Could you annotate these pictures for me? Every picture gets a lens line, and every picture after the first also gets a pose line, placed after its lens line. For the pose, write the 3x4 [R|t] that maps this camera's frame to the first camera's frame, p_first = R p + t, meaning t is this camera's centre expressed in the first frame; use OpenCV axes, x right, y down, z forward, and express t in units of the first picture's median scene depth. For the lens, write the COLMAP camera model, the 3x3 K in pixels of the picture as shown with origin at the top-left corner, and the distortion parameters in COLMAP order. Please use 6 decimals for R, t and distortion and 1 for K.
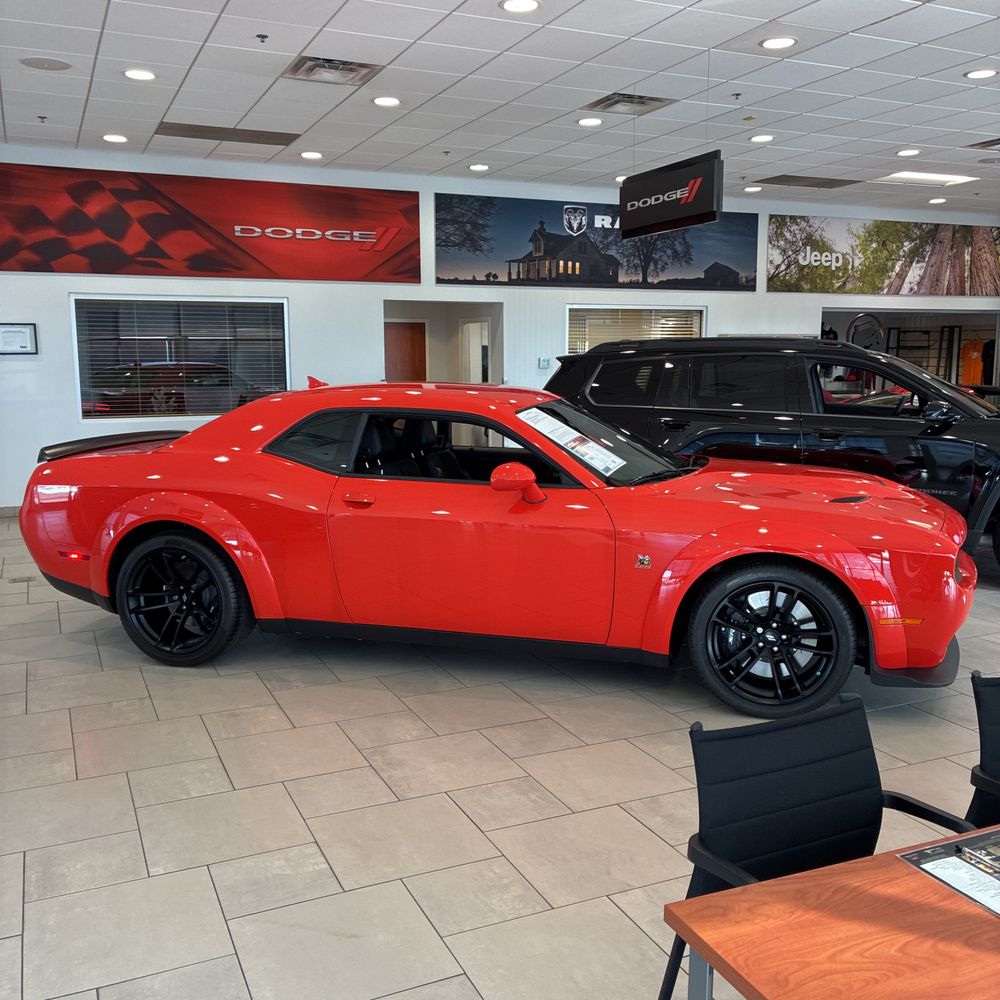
lens RADIAL K [[1018.2, 0, 497.0], [0, 1018.2, 504.9], [0, 0, 1]] dist [0.024968, 0.000000]
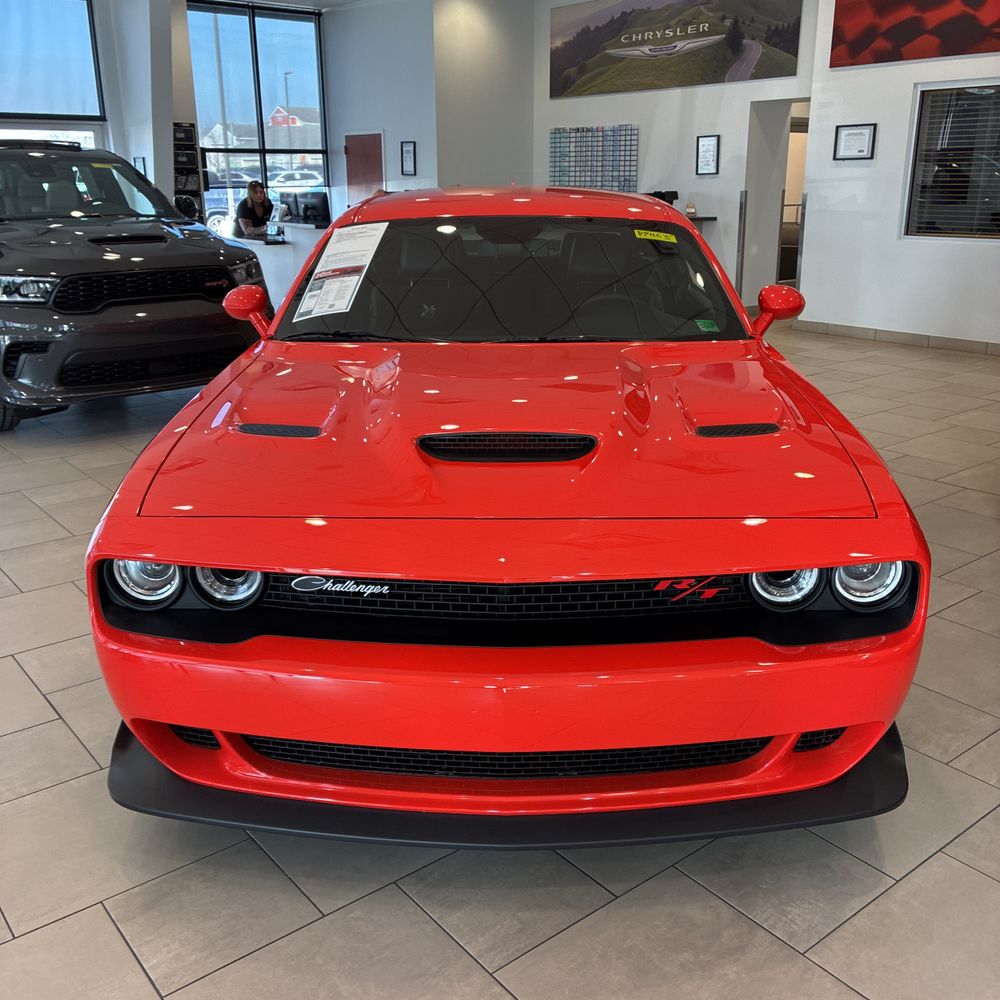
lens RADIAL K [[1018.2, 0, 505.3], [0, 1018.2, 494.7], [0, 0, 1]] dist [0.024968, 0.000000]
pose [[0.251159, 0.293493, -0.922378, 0.334127], [-0.139285, 0.953964, 0.265616, -0.049030], [0.957872, 0.061761, 0.280476, 0.376814]]
